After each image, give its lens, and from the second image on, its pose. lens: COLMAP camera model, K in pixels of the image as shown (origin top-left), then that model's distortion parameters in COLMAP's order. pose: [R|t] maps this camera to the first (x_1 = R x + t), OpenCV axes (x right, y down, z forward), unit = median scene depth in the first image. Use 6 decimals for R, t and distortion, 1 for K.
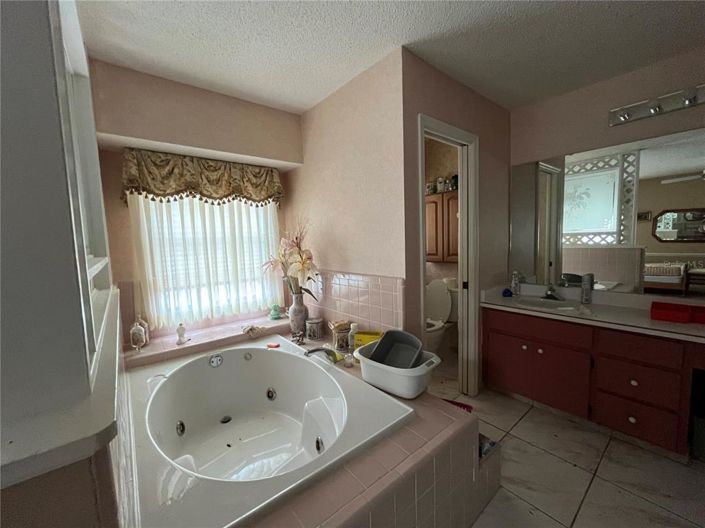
lens RADIAL K [[286.8, 0, 352.2], [0, 286.8, 263.7], [0, 0, 1]] dist [-0.003976, 0.000227]
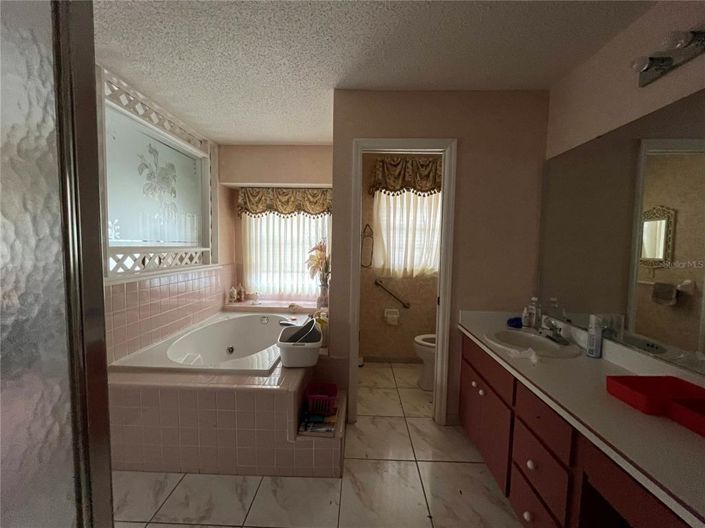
lens RADIAL K [[286.8, 0, 350.4], [0, 286.8, 265.8], [0, 0, 1]] dist [-0.003976, 0.000227]
pose [[0.753044, 0.095027, -0.651072, 0.791014], [-0.093427, 0.994933, 0.037154, -0.049482], [0.651304, 0.032849, 0.758106, 0.110144]]
